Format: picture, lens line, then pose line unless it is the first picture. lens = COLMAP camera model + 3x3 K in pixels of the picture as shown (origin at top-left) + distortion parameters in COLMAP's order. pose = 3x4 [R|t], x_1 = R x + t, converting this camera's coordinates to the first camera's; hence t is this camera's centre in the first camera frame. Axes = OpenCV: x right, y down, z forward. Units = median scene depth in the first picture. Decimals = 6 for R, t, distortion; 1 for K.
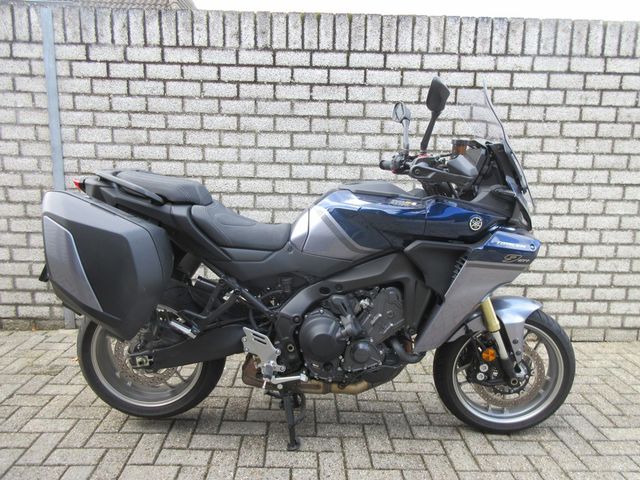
lens RADIAL K [[491.1, 0, 318.4], [0, 491.1, 236.1], [0, 0, 1]] dist [0.018524, -0.004896]
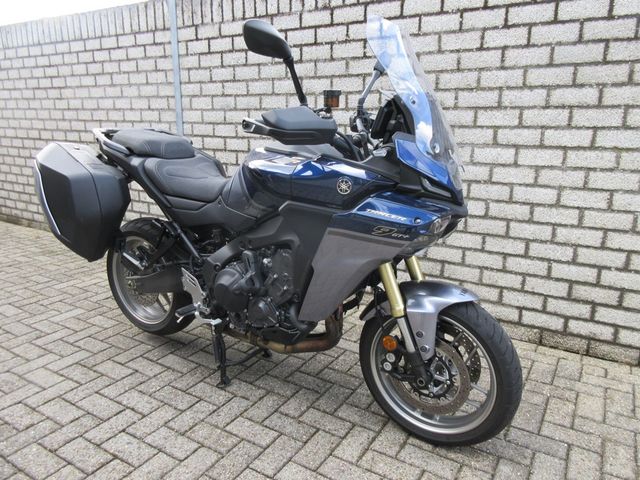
lens RADIAL K [[489.3, 0, 320.0], [0, 489.3, 240.0], [0, 0, 1]] dist [0.006613, -0.009018]
pose [[0.836030, 0.114703, -0.536561, 0.469466], [-0.080432, 0.992961, 0.086947, -0.001236], [0.542757, -0.029533, 0.839370, 0.152600]]
